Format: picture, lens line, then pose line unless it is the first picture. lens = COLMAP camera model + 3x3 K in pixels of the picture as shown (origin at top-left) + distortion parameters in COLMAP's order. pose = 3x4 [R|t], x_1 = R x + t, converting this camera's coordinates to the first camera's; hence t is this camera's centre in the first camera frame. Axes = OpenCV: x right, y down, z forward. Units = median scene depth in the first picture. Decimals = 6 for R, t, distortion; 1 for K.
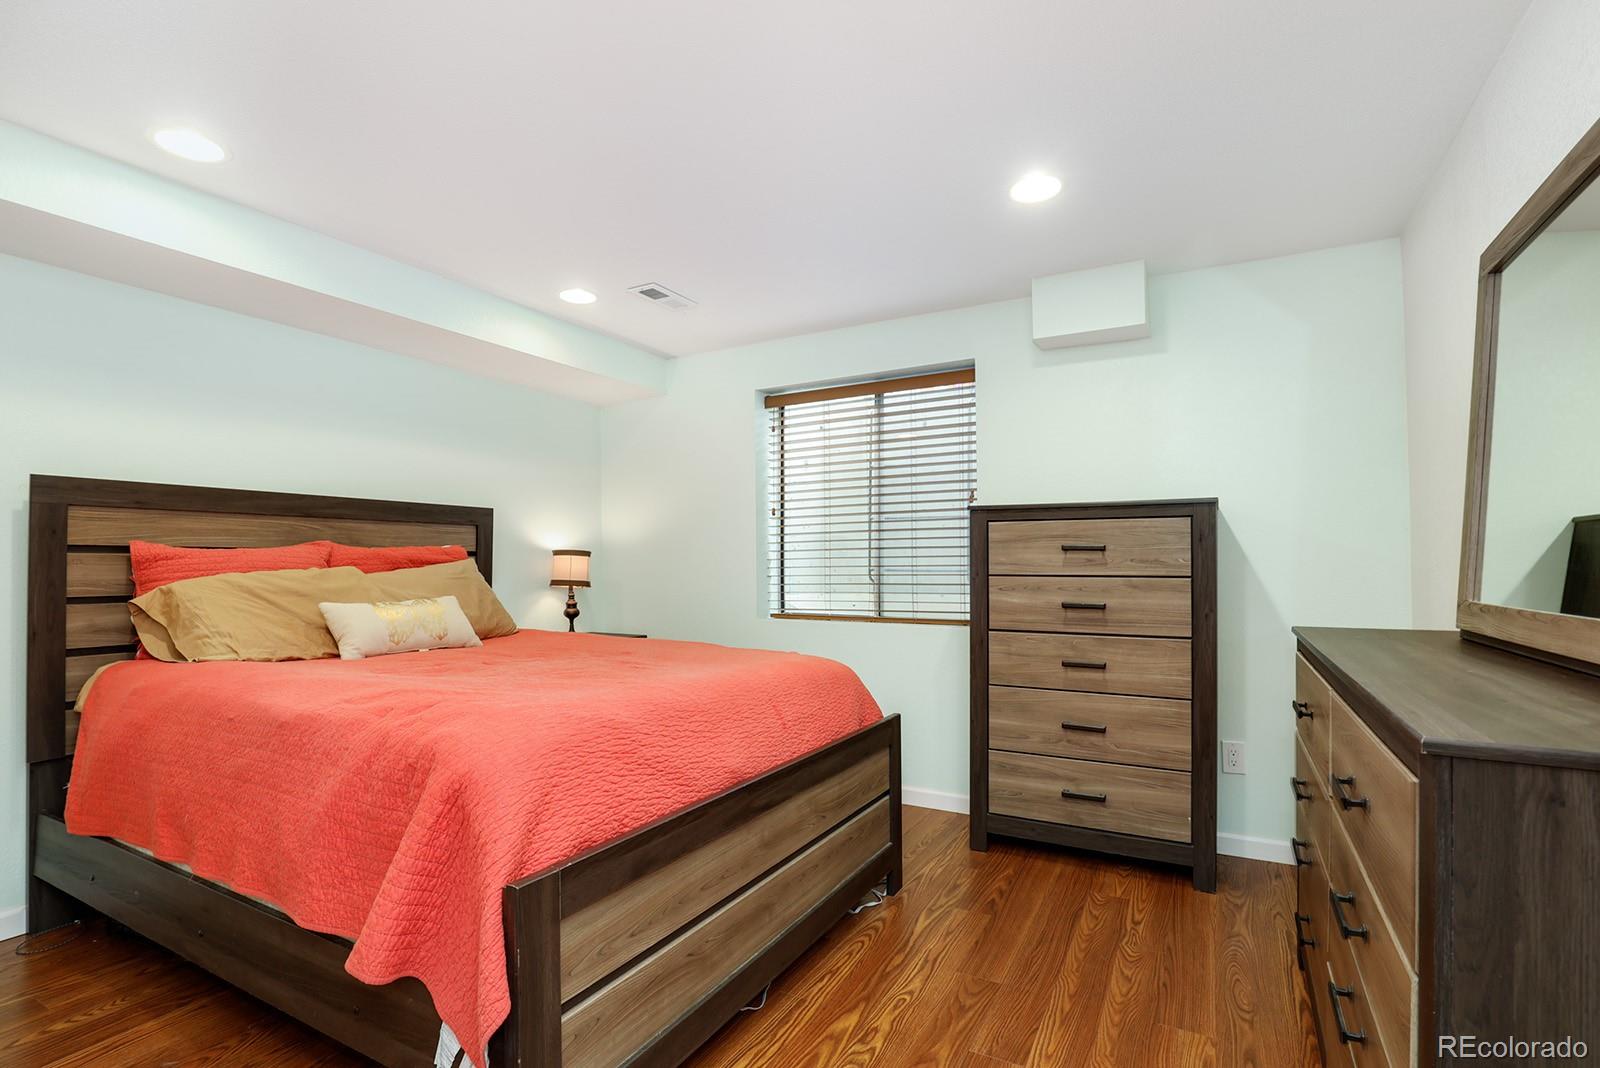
lens RADIAL K [[745.9, 0, 805.8], [0, 745.9, 553.5], [0, 0, 1]] dist [-0.023622, 0.000621]
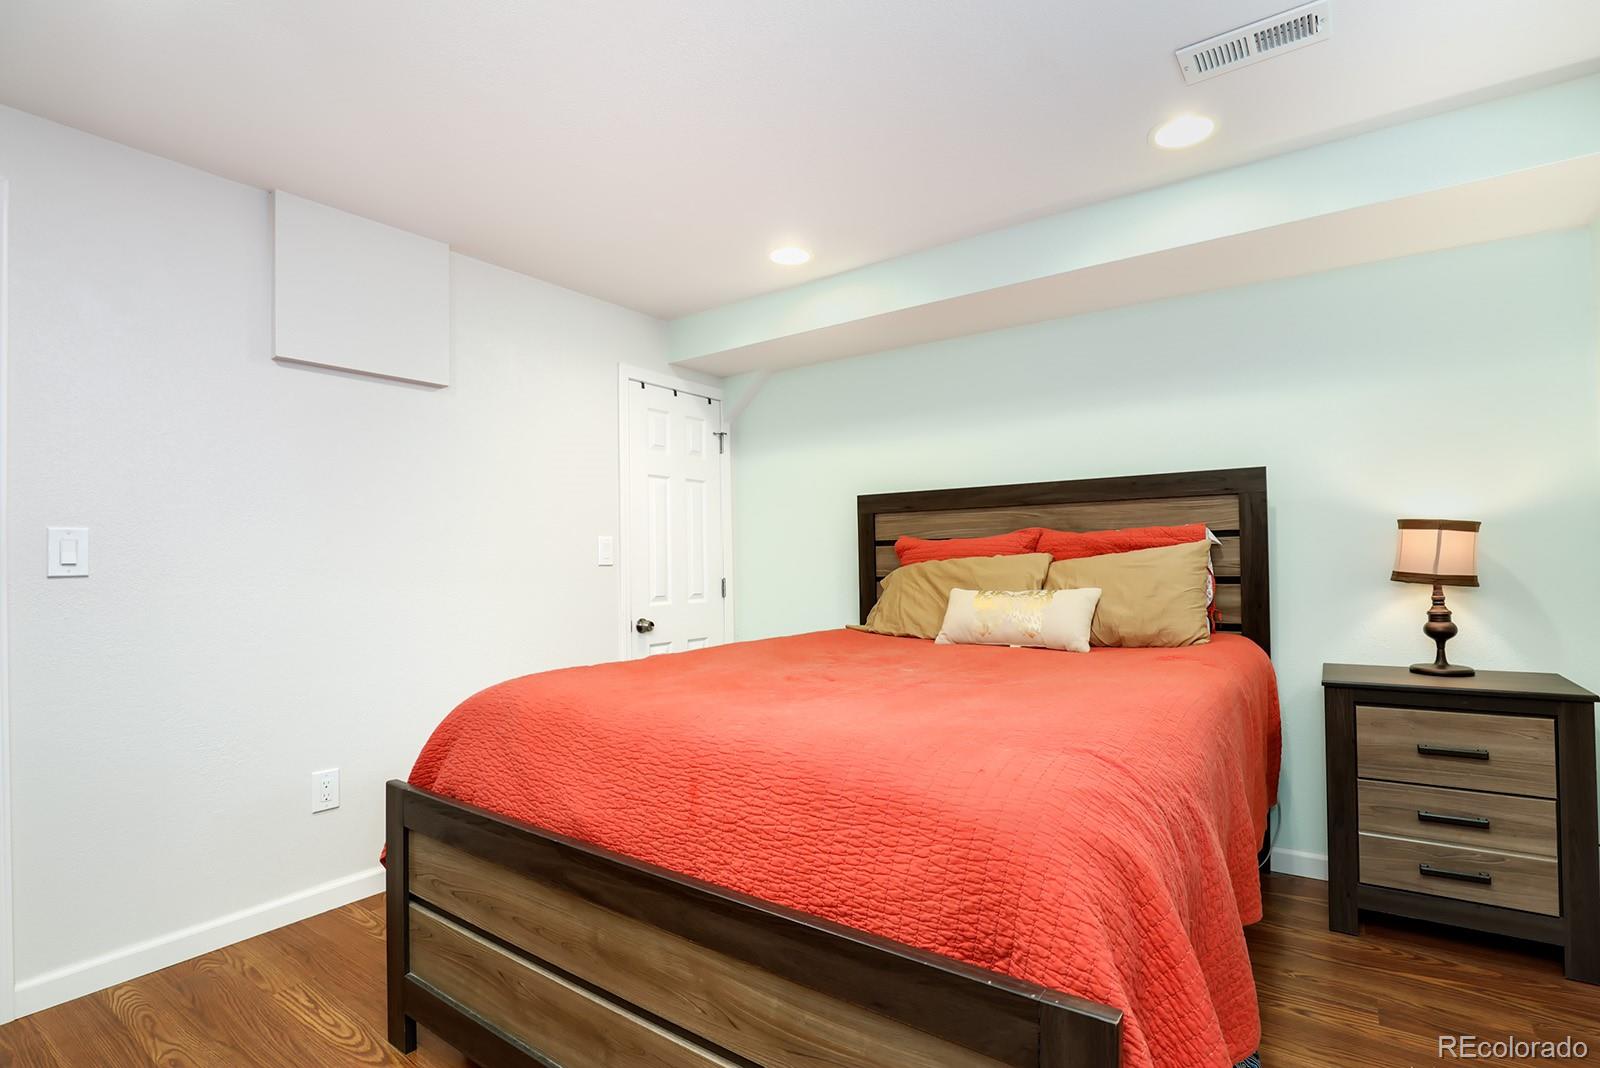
lens RADIAL K [[745.9, 0, 805.8], [0, 745.9, 553.5], [0, 0, 1]] dist [-0.023622, 0.000621]
pose [[-0.100131, -0.003615, -0.994968, 0.413566], [0.030641, 0.999508, -0.006715, 0.016021], [0.994502, -0.031159, -0.099971, 0.840601]]
